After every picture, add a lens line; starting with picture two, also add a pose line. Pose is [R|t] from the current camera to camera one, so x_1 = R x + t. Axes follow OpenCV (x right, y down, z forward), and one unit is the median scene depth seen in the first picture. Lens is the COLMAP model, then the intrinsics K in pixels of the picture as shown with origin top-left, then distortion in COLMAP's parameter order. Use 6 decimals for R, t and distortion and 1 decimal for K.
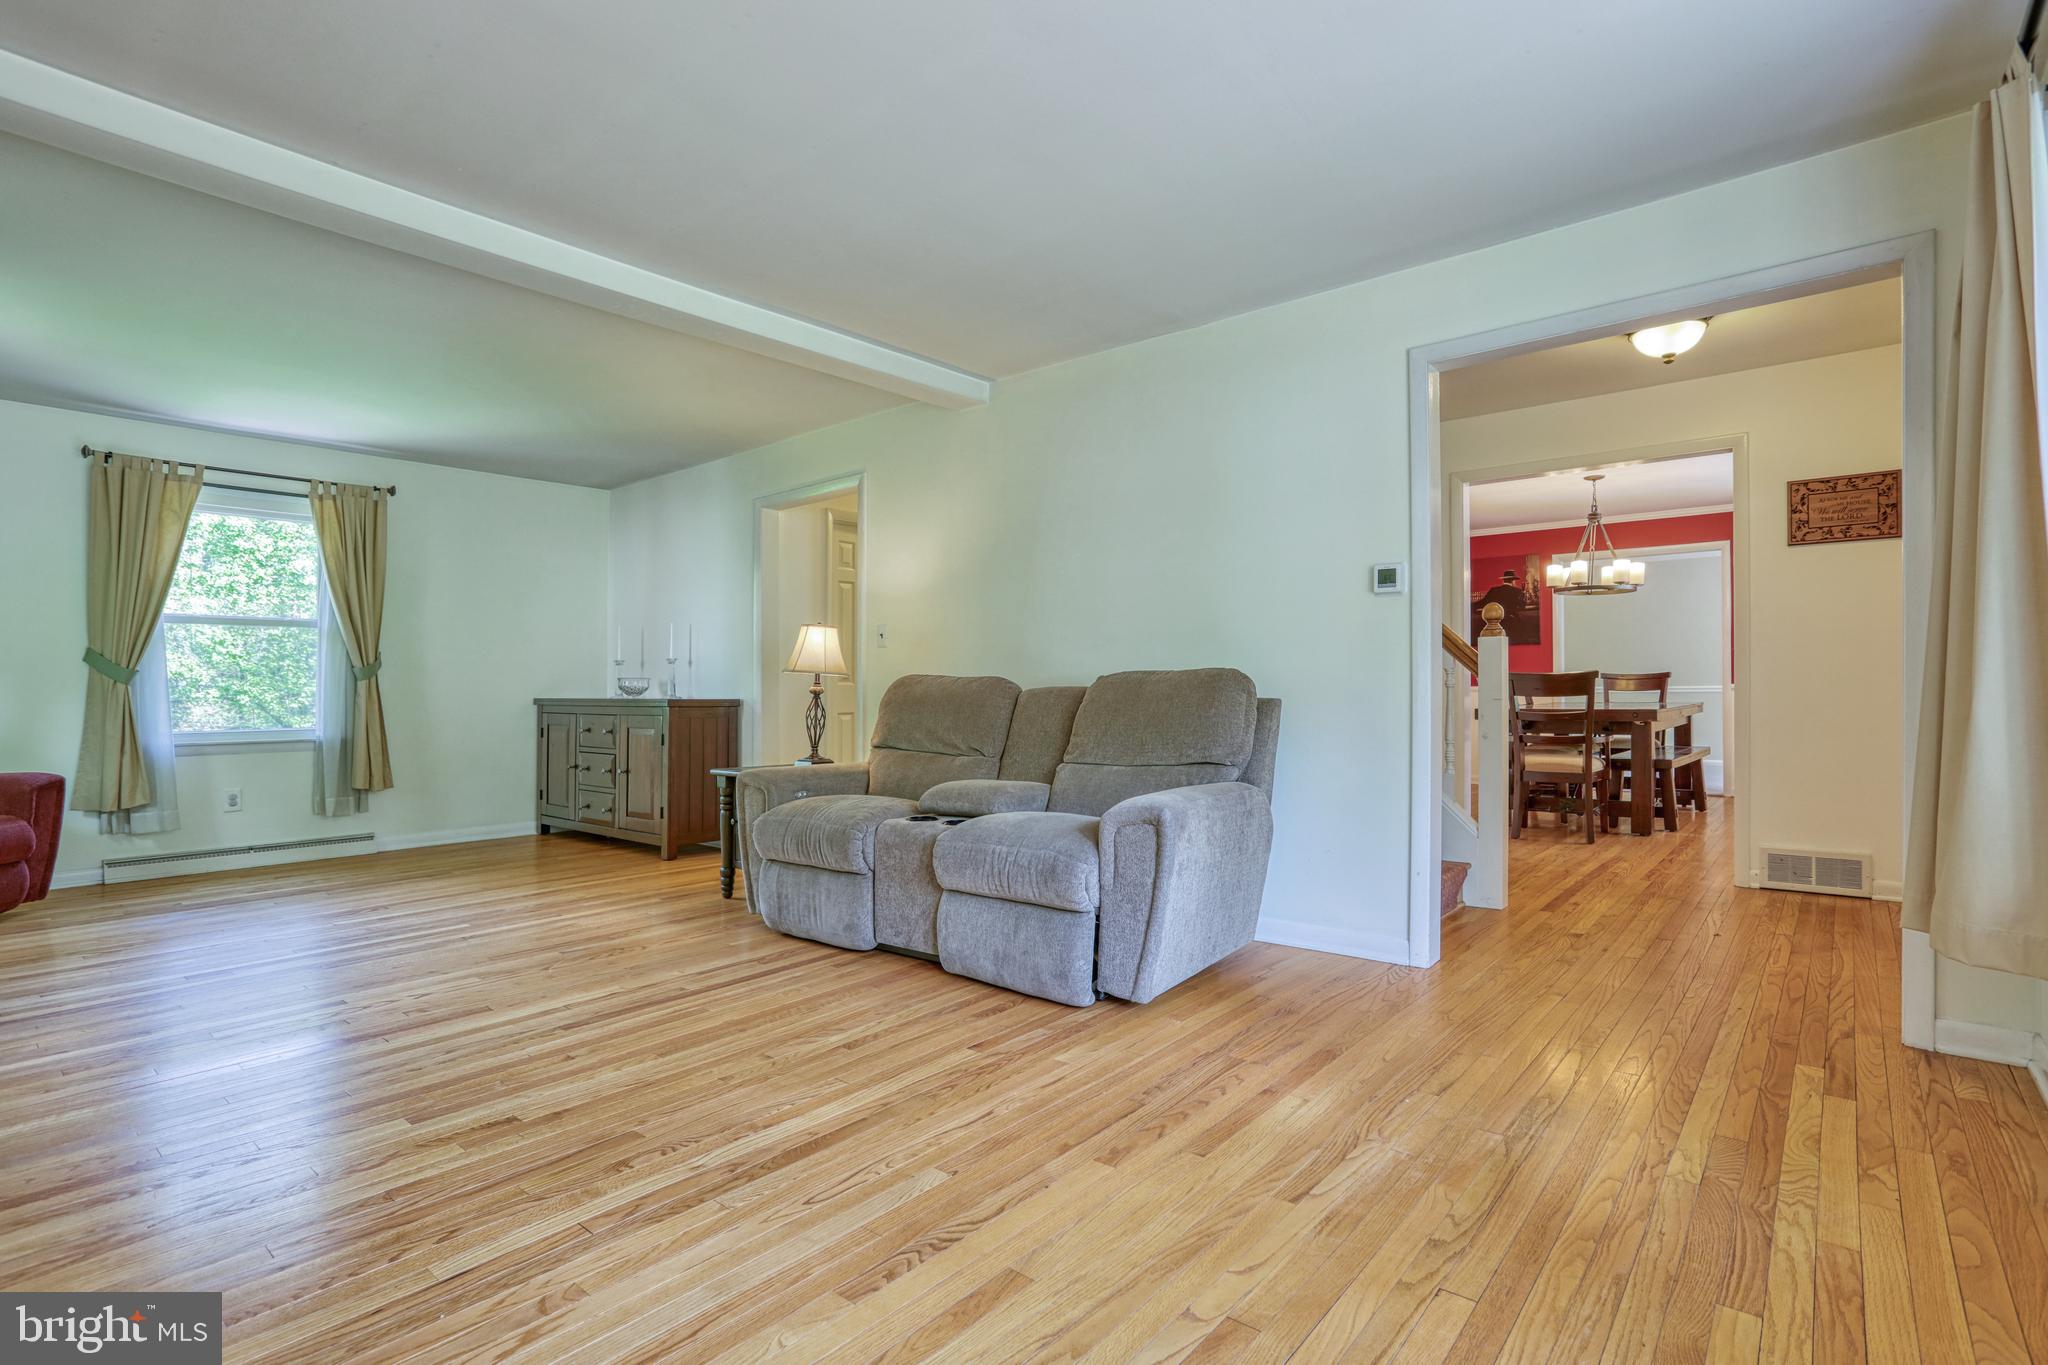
lens RADIAL K [[977.8, 0, 1012.5], [0, 977.8, 703.9], [0, 0, 1]] dist [-0.050328, 0.024562]
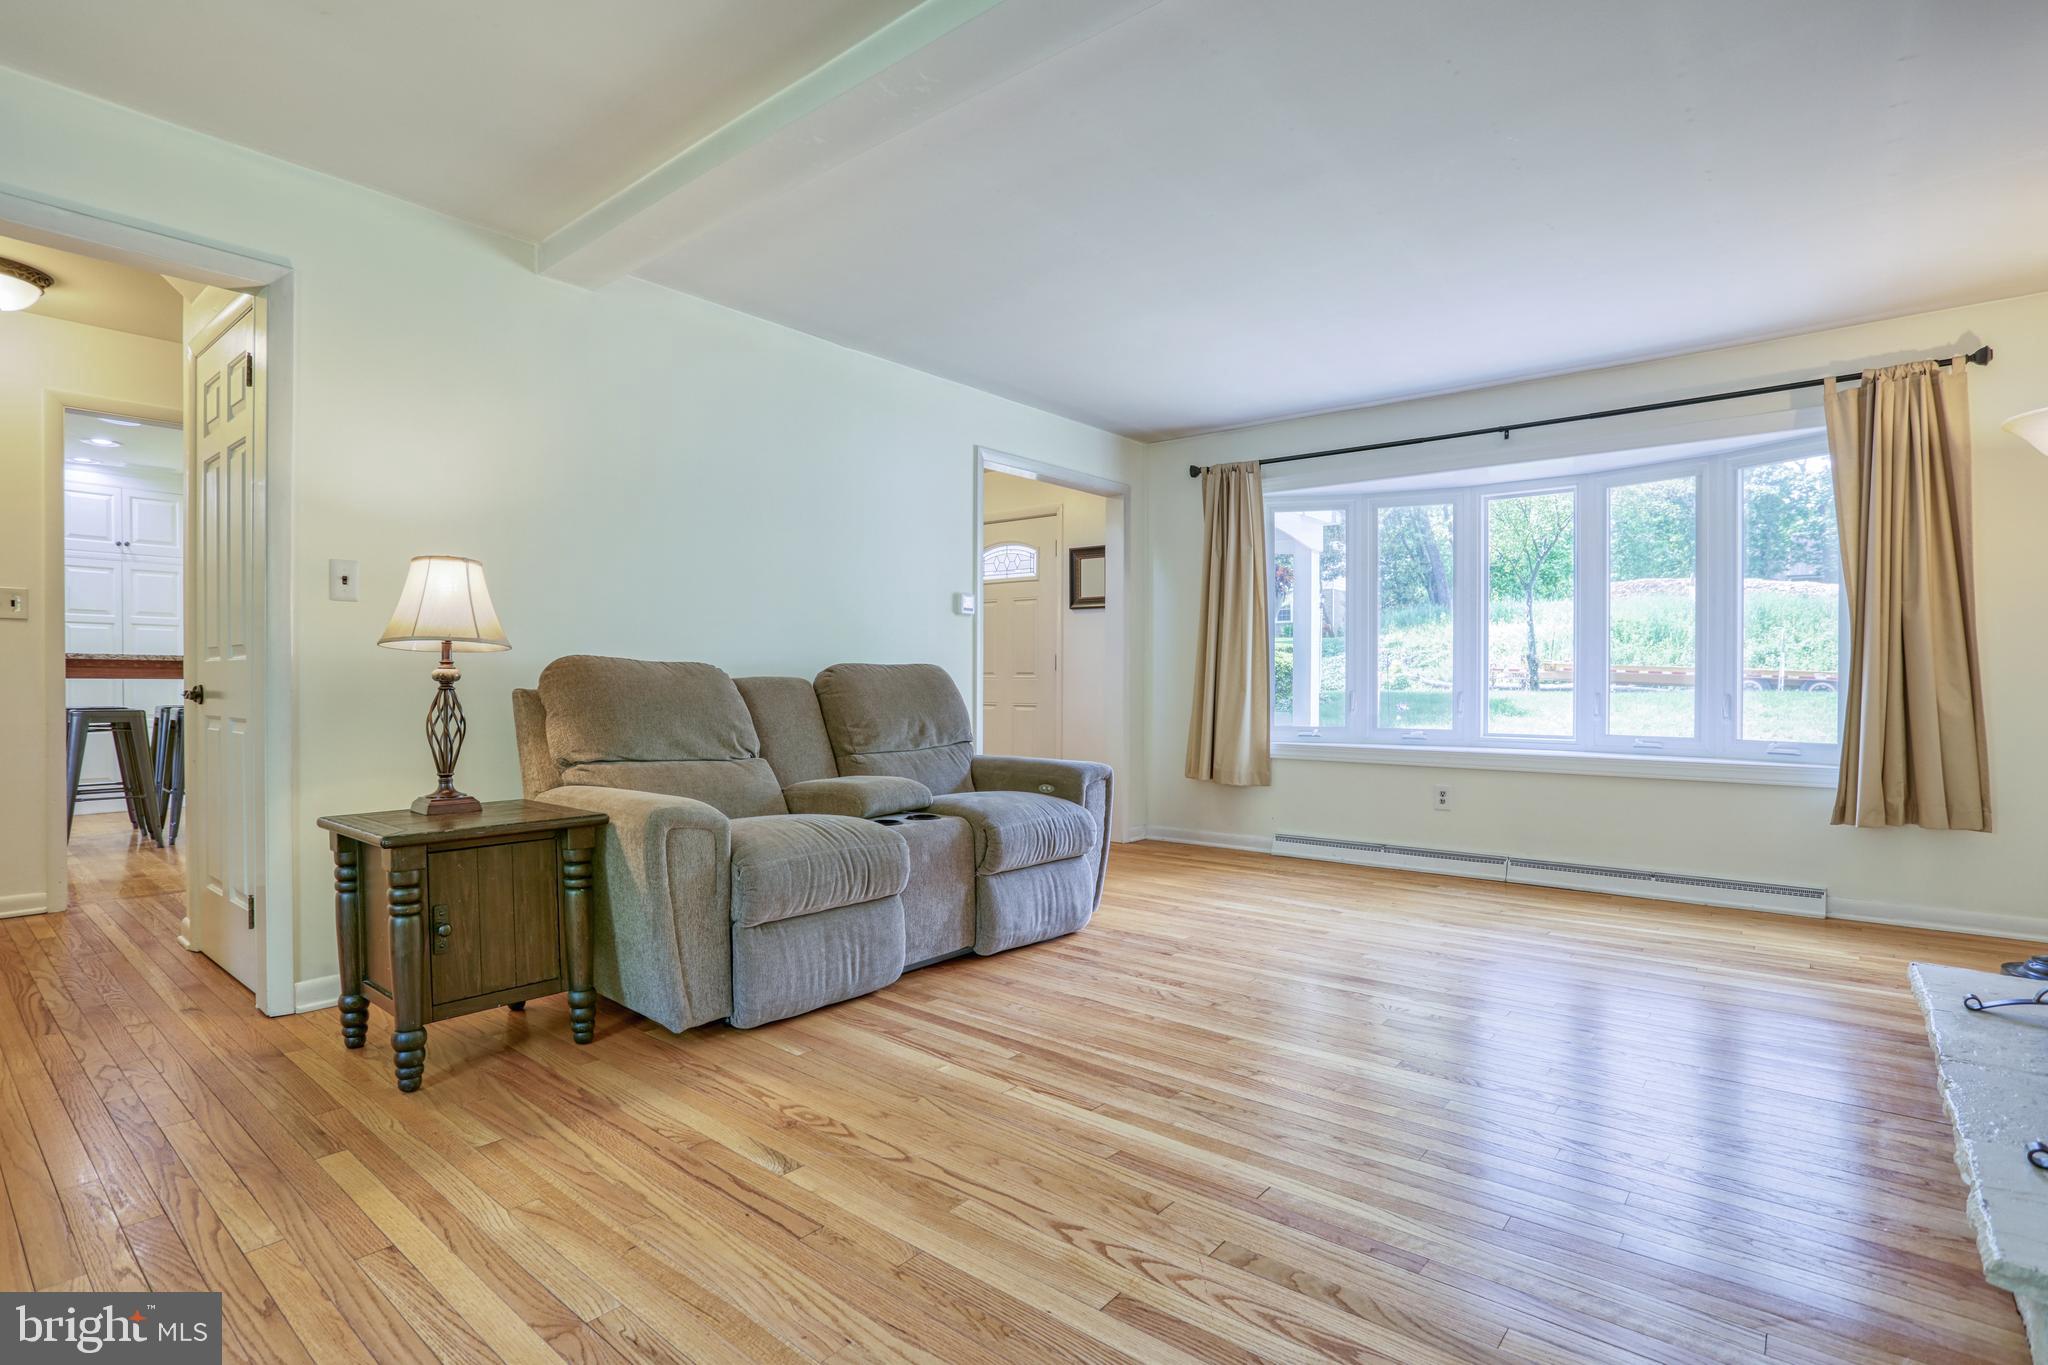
lens RADIAL K [[977.8, 0, 1037.4], [0, 977.8, 676.7], [0, 0, 1]] dist [-0.050328, 0.024562]
pose [[0.002322, 0.014144, 0.999897, -1.144776], [0.012079, 0.999827, -0.014171, -0.002573], [-0.999924, 0.012111, 0.002150, 0.988917]]
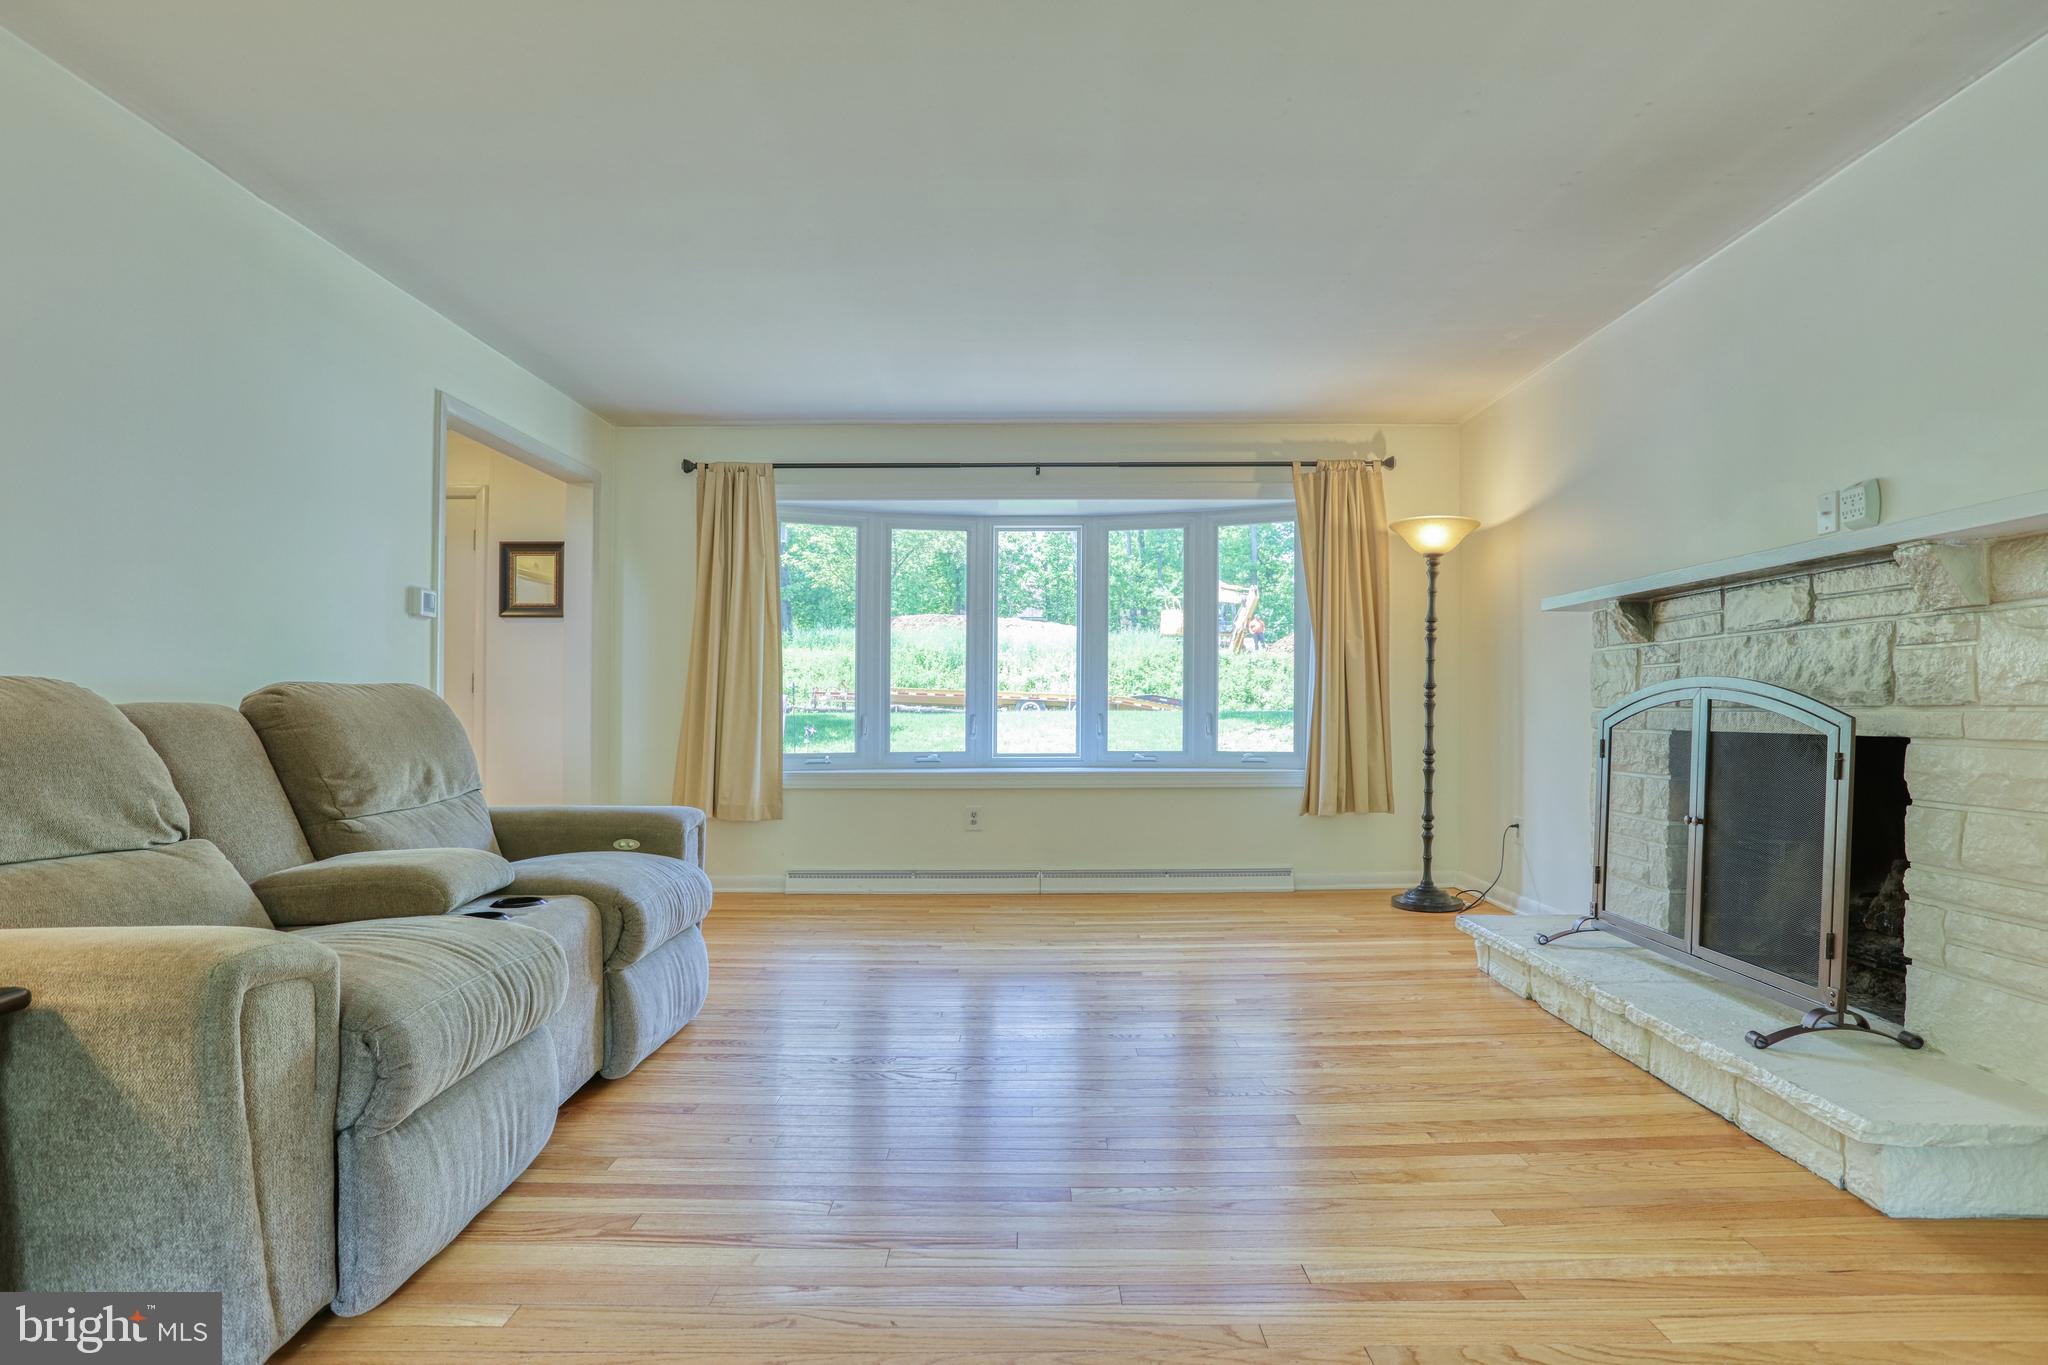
lens RADIAL K [[977.8, 0, 986.8], [0, 977.8, 694.9], [0, 0, 1]] dist [-0.050328, 0.024562]
pose [[-0.621558, 0.018951, 0.783139, -0.857330], [0.021162, 0.999749, -0.007397, -0.011913], [-0.783082, 0.011975, -0.621803, 1.318161]]
